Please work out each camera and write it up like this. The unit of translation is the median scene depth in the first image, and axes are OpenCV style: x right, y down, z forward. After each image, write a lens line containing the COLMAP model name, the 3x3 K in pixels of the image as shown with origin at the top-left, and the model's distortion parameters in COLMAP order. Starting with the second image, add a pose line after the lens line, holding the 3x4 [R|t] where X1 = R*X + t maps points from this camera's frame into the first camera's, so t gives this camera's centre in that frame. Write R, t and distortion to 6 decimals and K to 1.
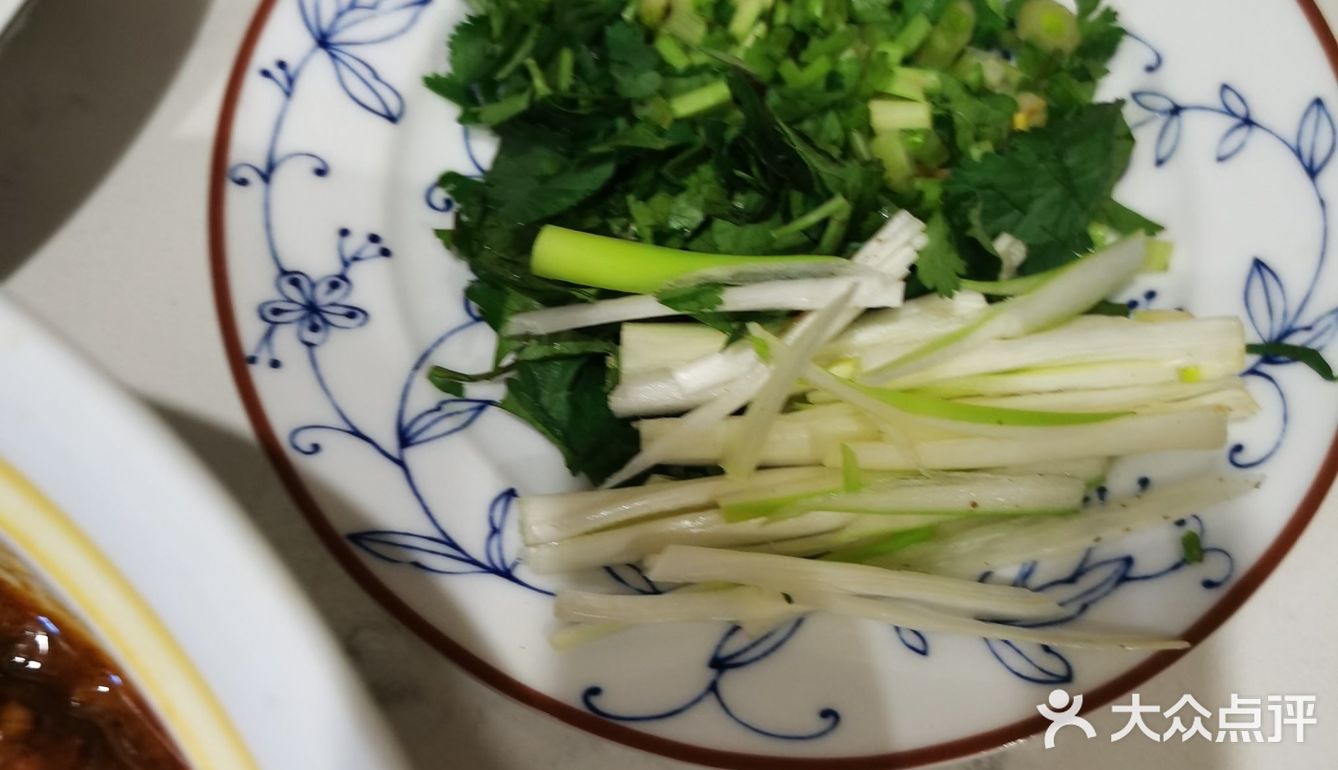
lens RADIAL K [[1429.3, 0, 669.0], [0, 1429.3, 385.0], [0, 0, 1]] dist [-0.013888, -0.003290]
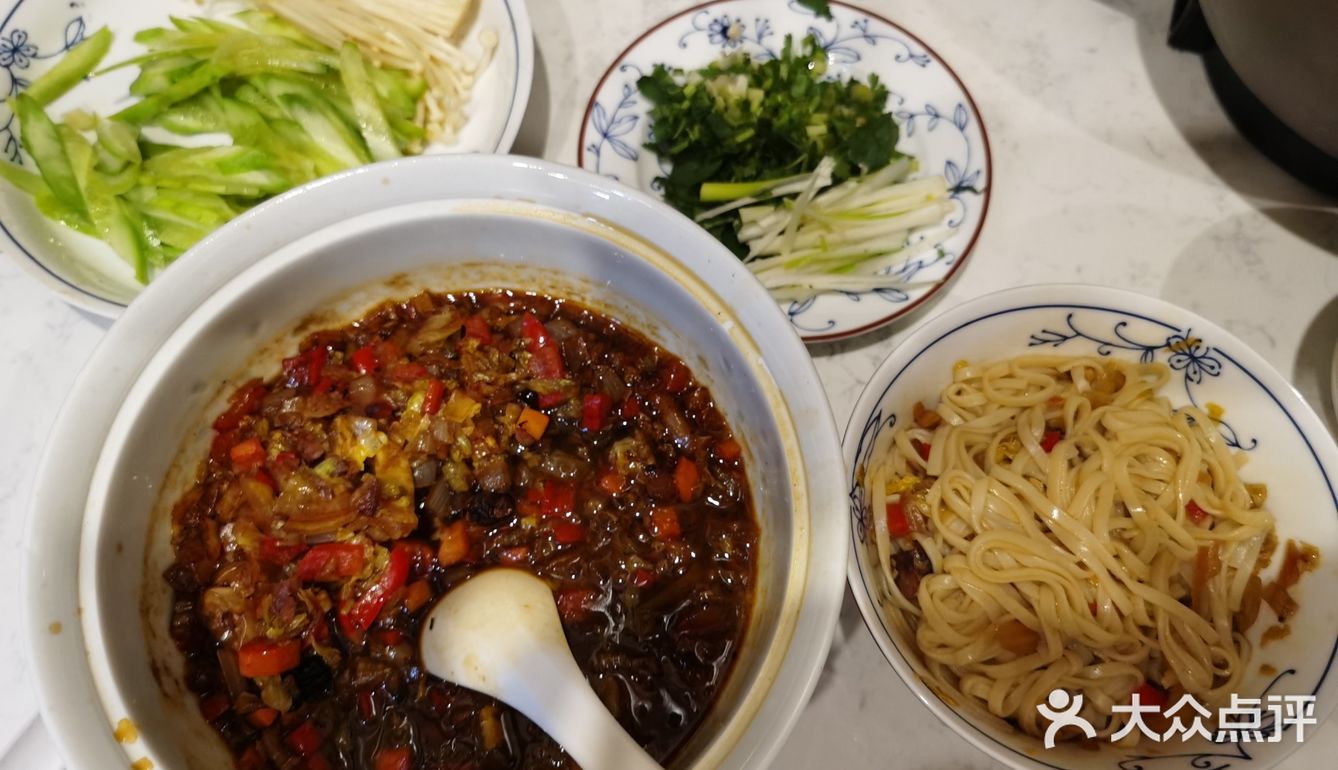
lens RADIAL K [[1015.3, 0, 669.0], [0, 1015.3, 385.0], [0, 0, 1]] dist [0.005618, 0.004541]
pose [[0.985695, -0.157176, 0.060842, -0.336217], [0.160622, 0.985391, -0.056620, 0.385508], [-0.051054, 0.065583, 0.996540, -0.982421]]
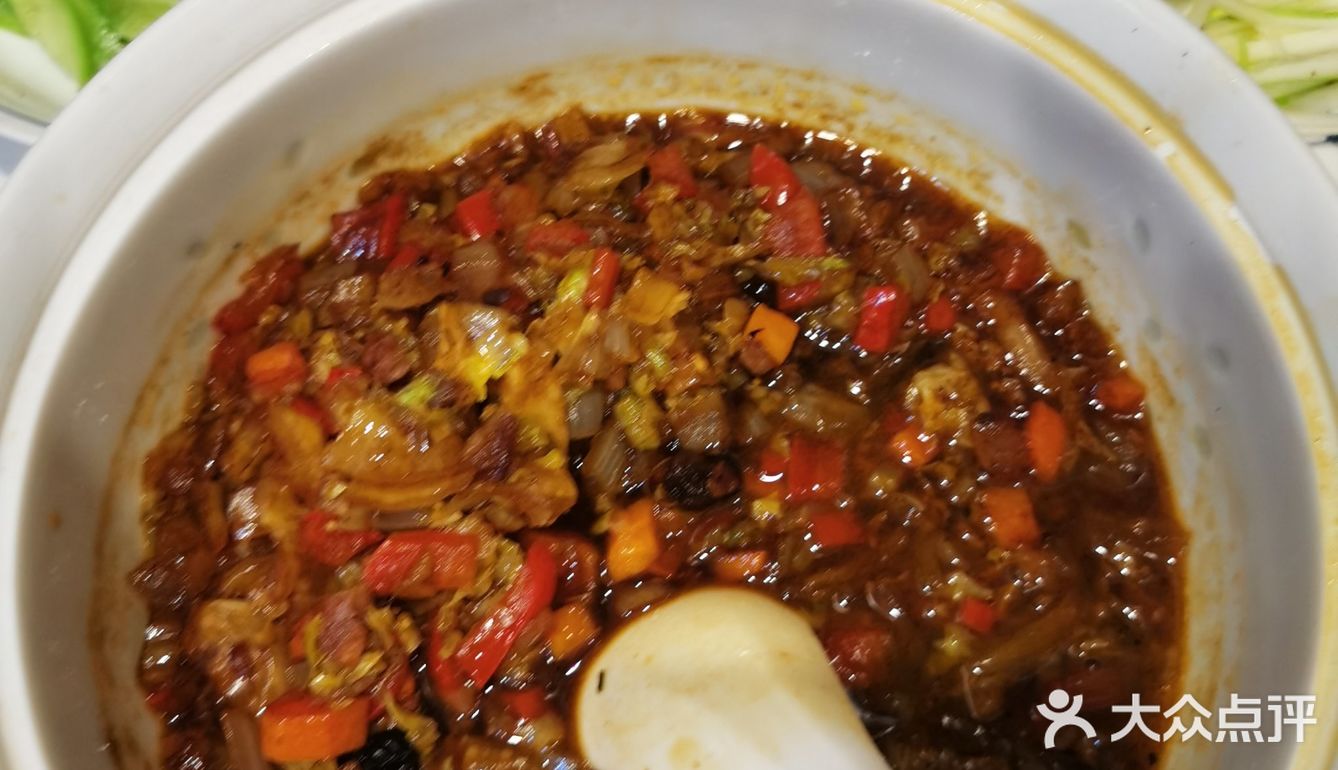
lens RADIAL K [[1429.3, 0, 669.0], [0, 1429.3, 385.0], [0, 0, 1]] dist [-0.013888, -0.003290]
pose [[0.991434, -0.128554, 0.023073, -0.595205], [0.129998, 0.988336, -0.079330, 0.455676], [-0.012606, 0.081650, 0.996581, -0.616374]]
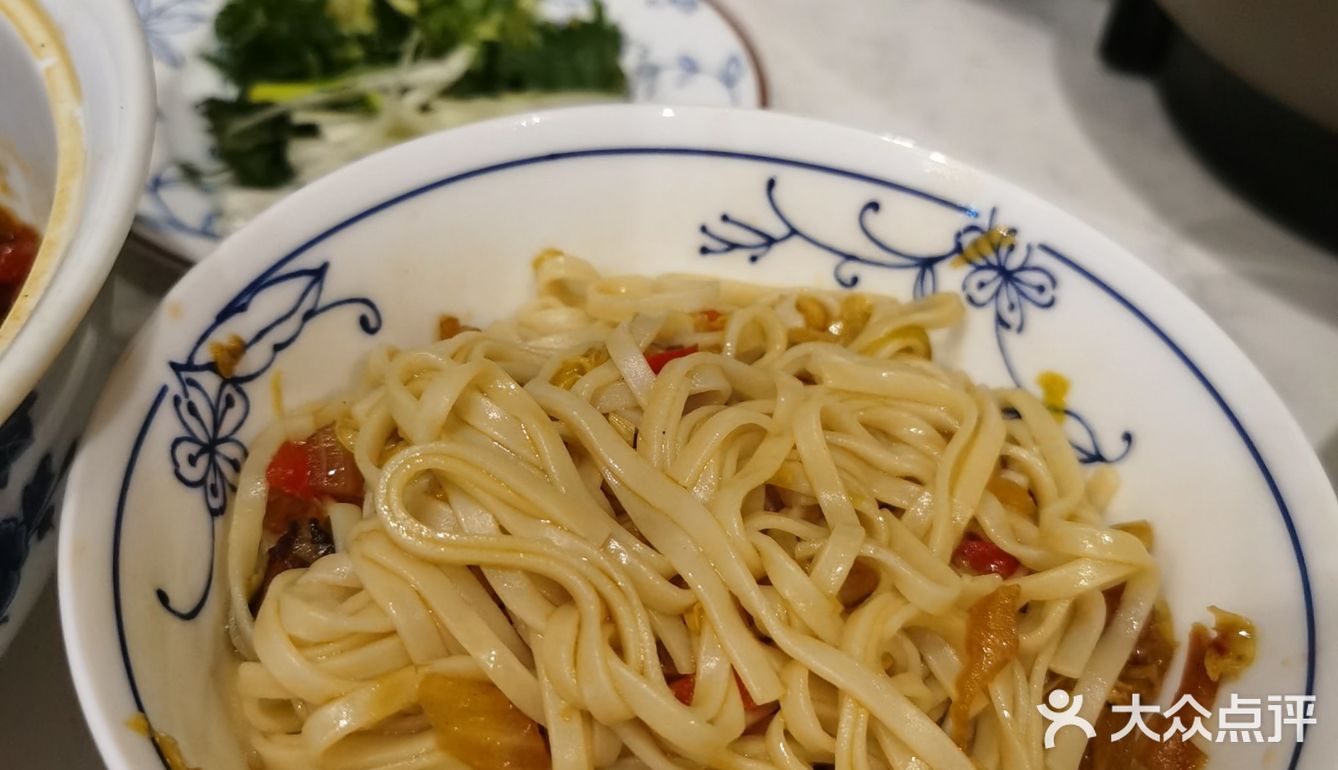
lens RADIAL K [[1429.3, 0, 669.0], [0, 1429.3, 385.0], [0, 0, 1]] dist [-0.013888, -0.003290]
pose [[0.994283, 0.001120, 0.106771, 0.200831], [0.046044, 0.897698, -0.438198, 0.920545], [-0.096339, 0.440609, 0.892515, -0.353096]]
